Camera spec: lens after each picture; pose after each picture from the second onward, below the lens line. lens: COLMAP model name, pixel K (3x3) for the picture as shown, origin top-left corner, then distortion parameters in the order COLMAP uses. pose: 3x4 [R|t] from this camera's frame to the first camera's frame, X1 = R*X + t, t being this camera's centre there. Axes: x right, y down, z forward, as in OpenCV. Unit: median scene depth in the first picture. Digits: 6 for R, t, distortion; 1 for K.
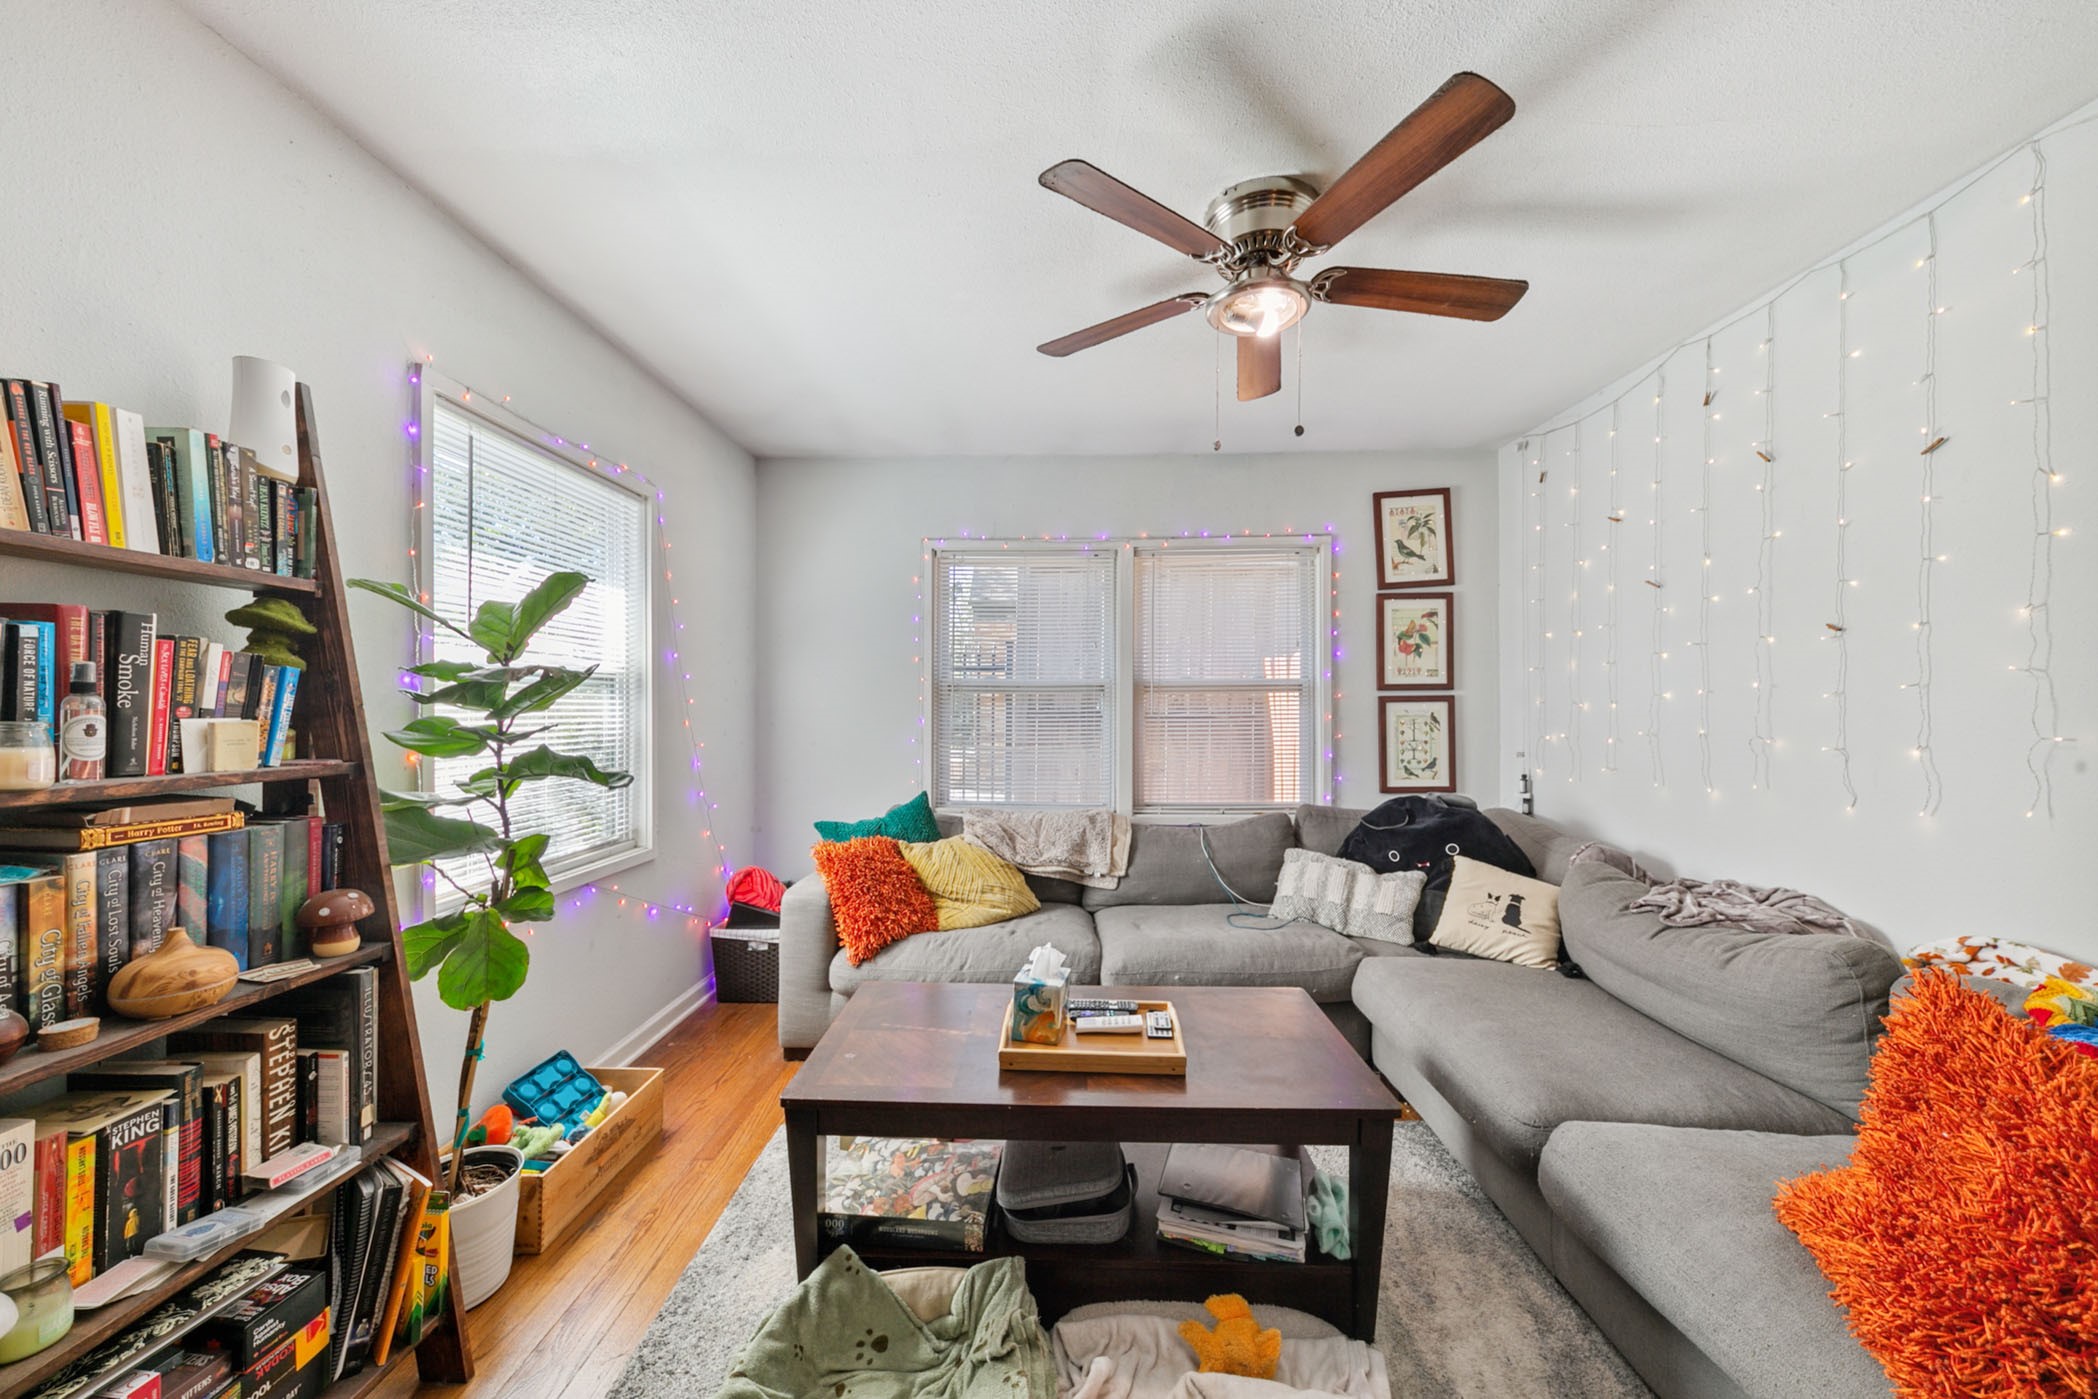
lens RADIAL K [[724.8, 0, 1060.0], [0, 724.8, 703.3], [0, 0, 1]] dist [0.014648, -0.005587]
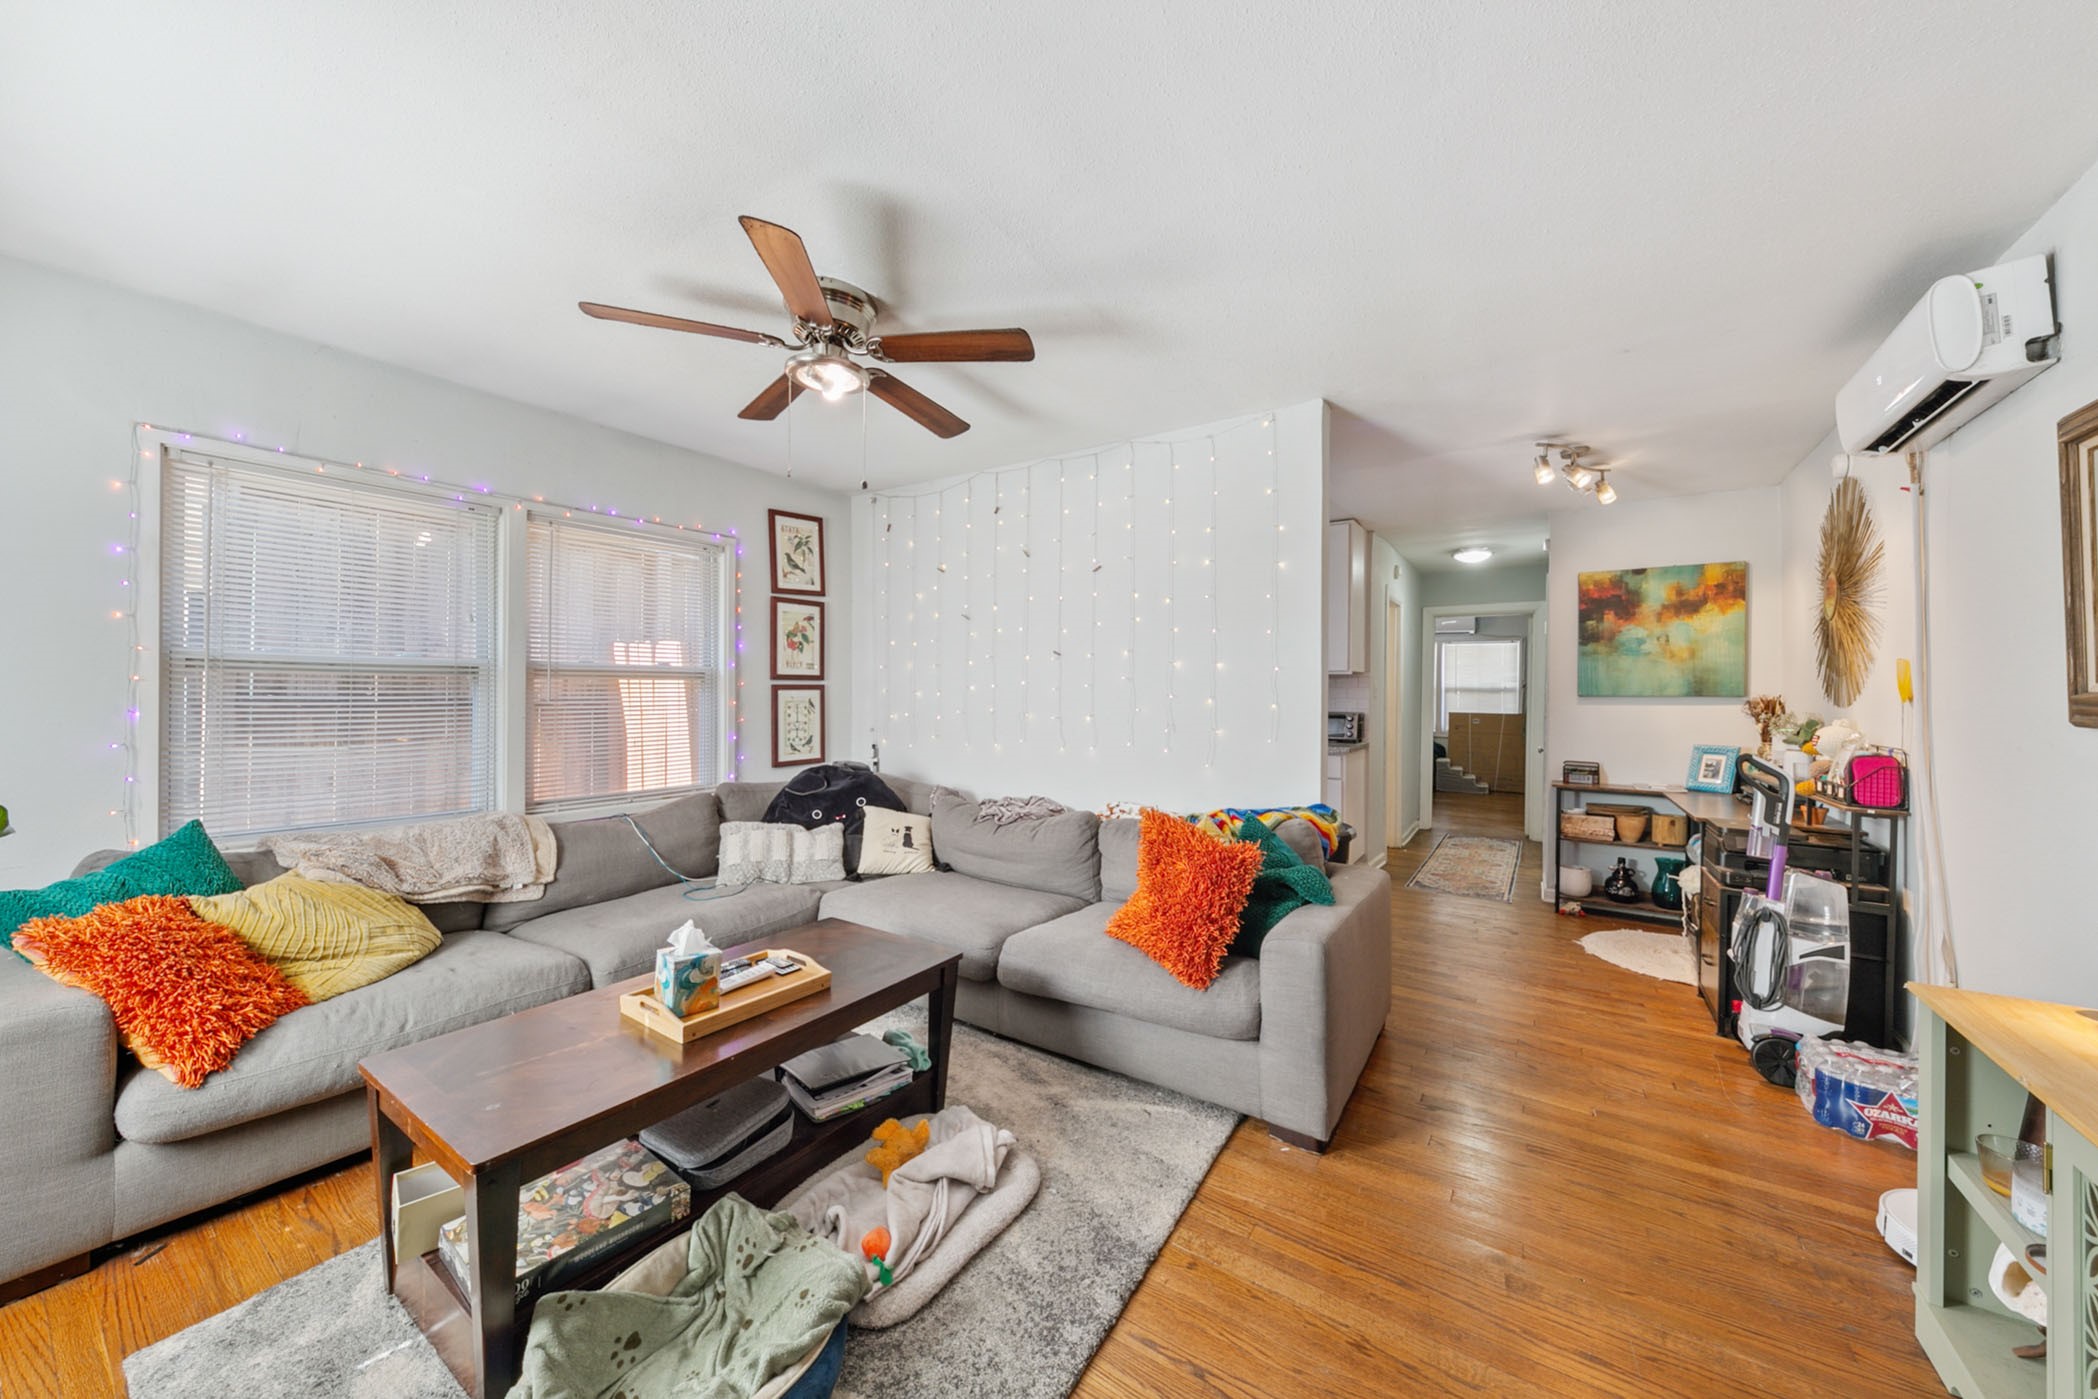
lens RADIAL K [[723.5, 0, 1038.9], [0, 723.5, 693.8], [0, 0, 1]] dist [-0.000454, -0.000116]
pose [[0.550485, 0.003319, 0.834838, -0.422020], [-0.009036, 0.999957, 0.001983, -0.001721], [-0.834796, -0.008635, 0.550491, 0.008254]]
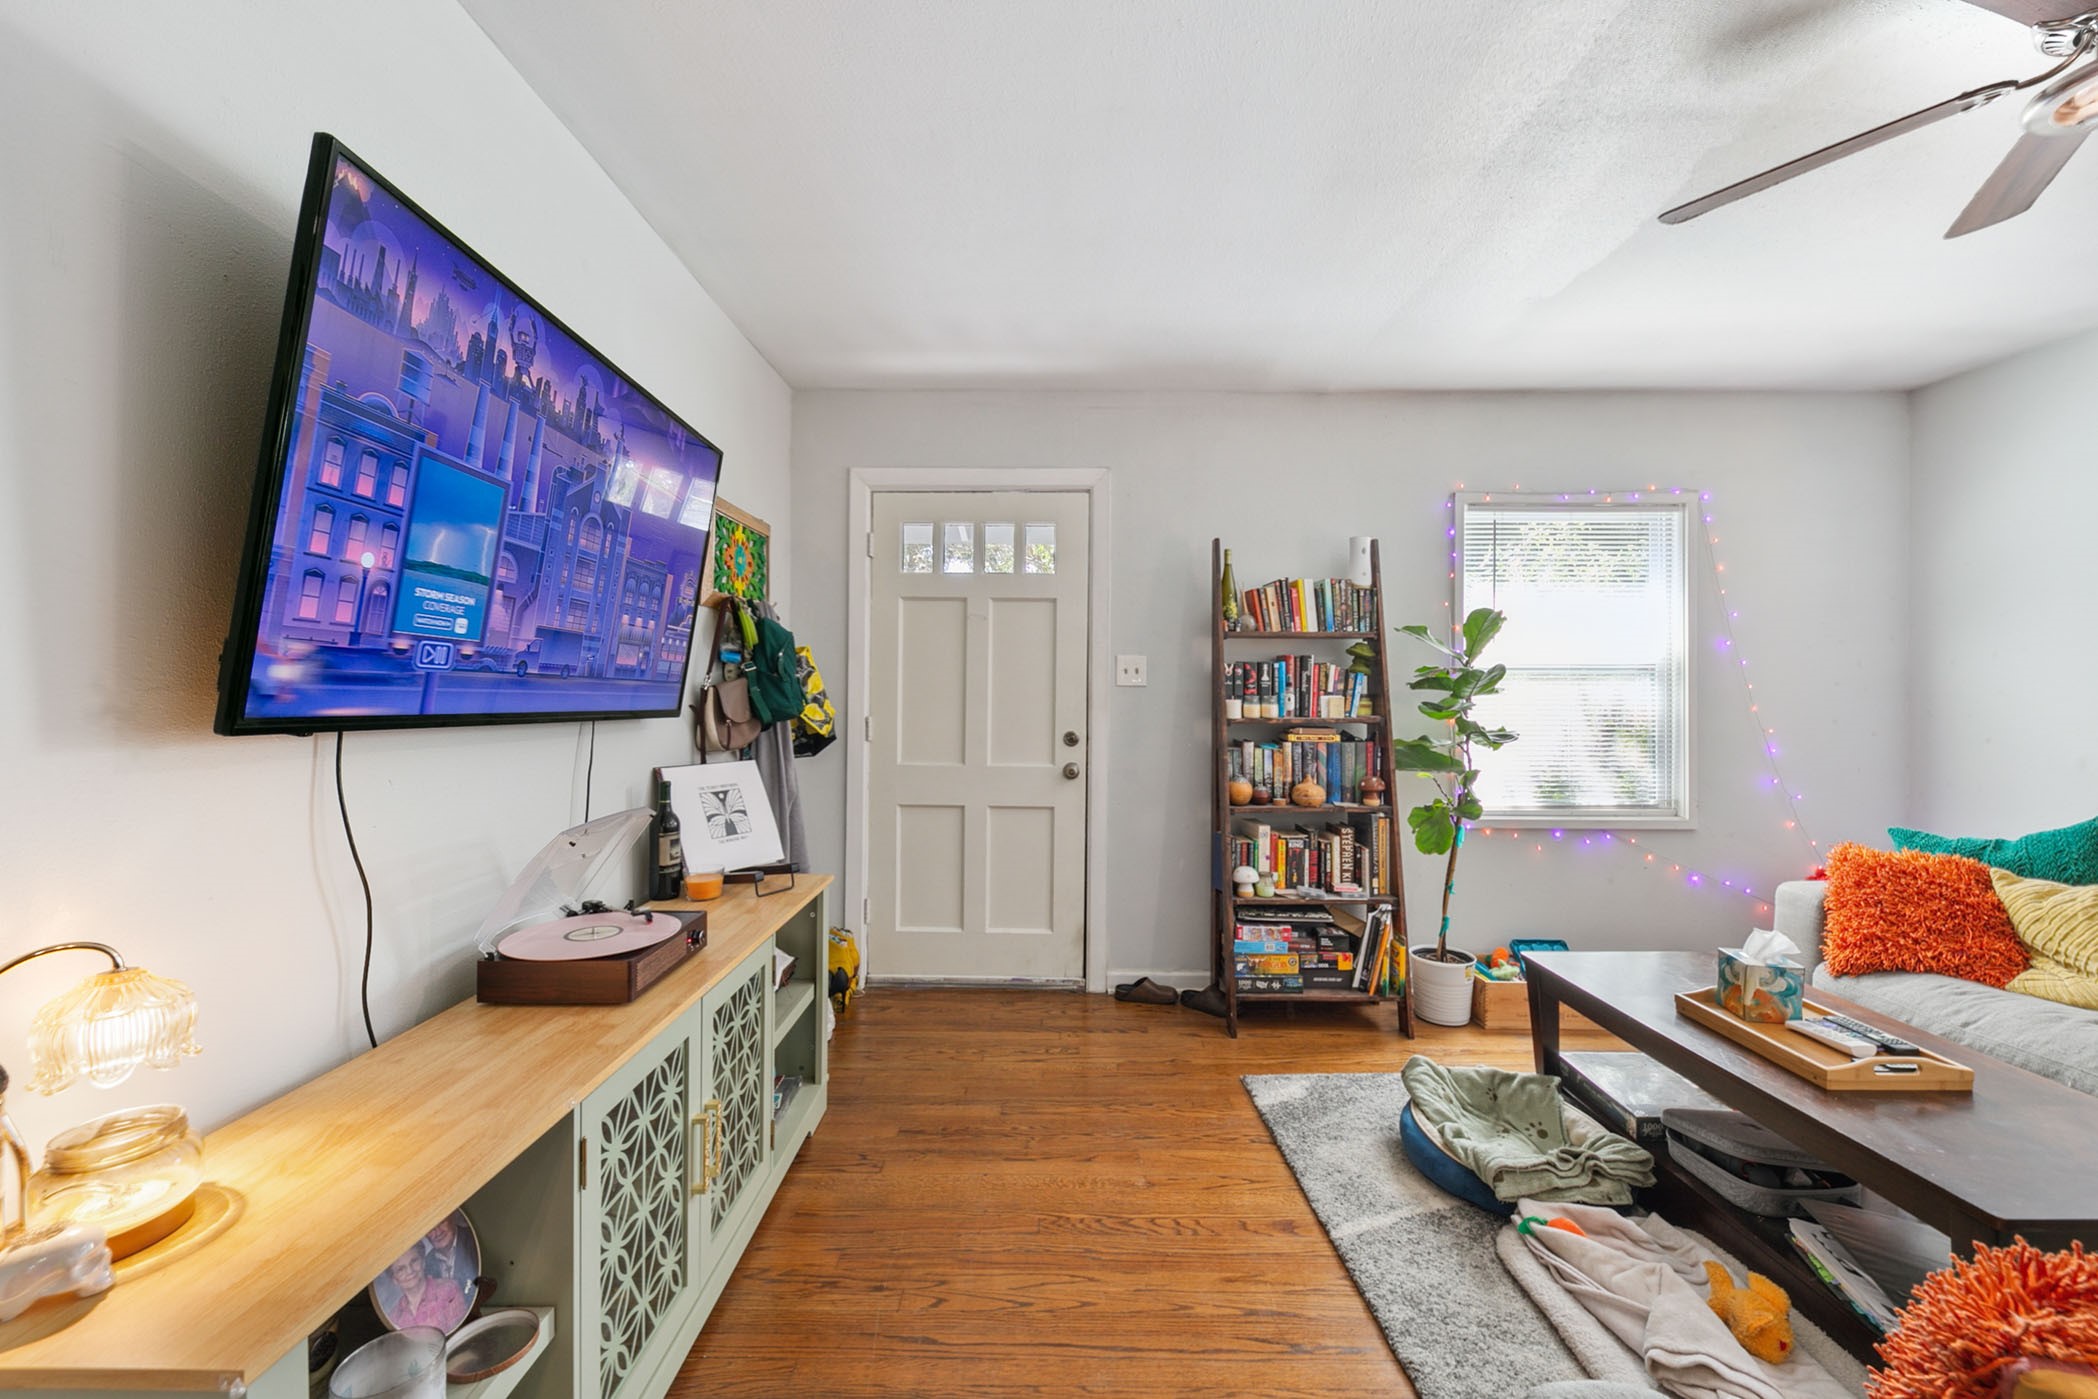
lens RADIAL K [[804.5, 0, 1052.0], [0, 804.5, 704.8], [0, 0, 1]] dist [0.001249, 0.000033]
pose [[0.025421, 0.012648, -0.999597, 0.720341], [0.003541, 0.999913, 0.012743, 0.006130], [0.999671, -0.003863, 0.025374, 0.000408]]
